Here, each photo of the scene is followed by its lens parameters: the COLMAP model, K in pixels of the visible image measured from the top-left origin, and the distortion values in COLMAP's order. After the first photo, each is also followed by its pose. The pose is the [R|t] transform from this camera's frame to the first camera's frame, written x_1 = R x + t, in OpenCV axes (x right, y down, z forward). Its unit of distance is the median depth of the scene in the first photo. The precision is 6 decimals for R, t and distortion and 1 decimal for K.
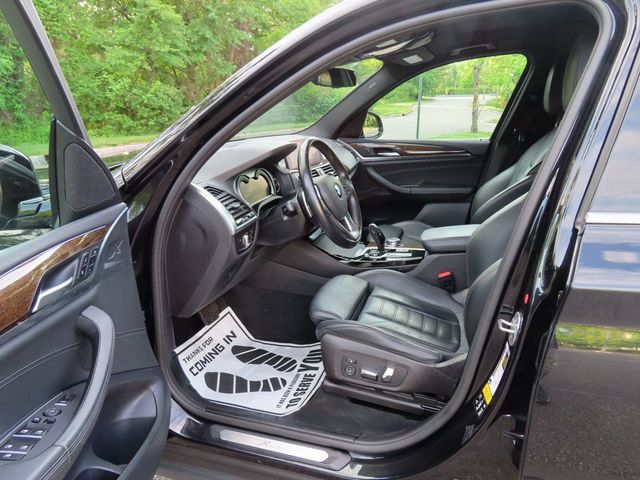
lens RADIAL K [[455.8, 0, 320.0], [0, 455.8, 240.0], [0, 0, 1]] dist [-0.016138, 0.008411]
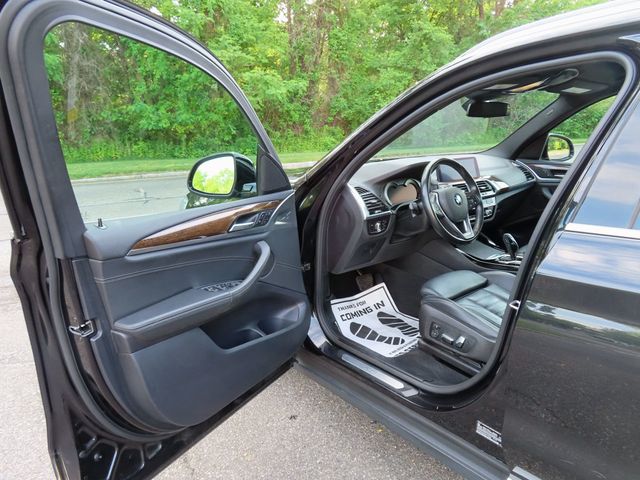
lens RADIAL K [[455.8, 0, 320.0], [0, 455.8, 240.0], [0, 0, 1]] dist [-0.016138, 0.008411]
pose [[0.851101, 0.135521, -0.507209, 0.329059], [-0.150125, 0.988591, 0.012229, 0.041418], [0.503080, 0.065737, 0.861736, -0.258067]]
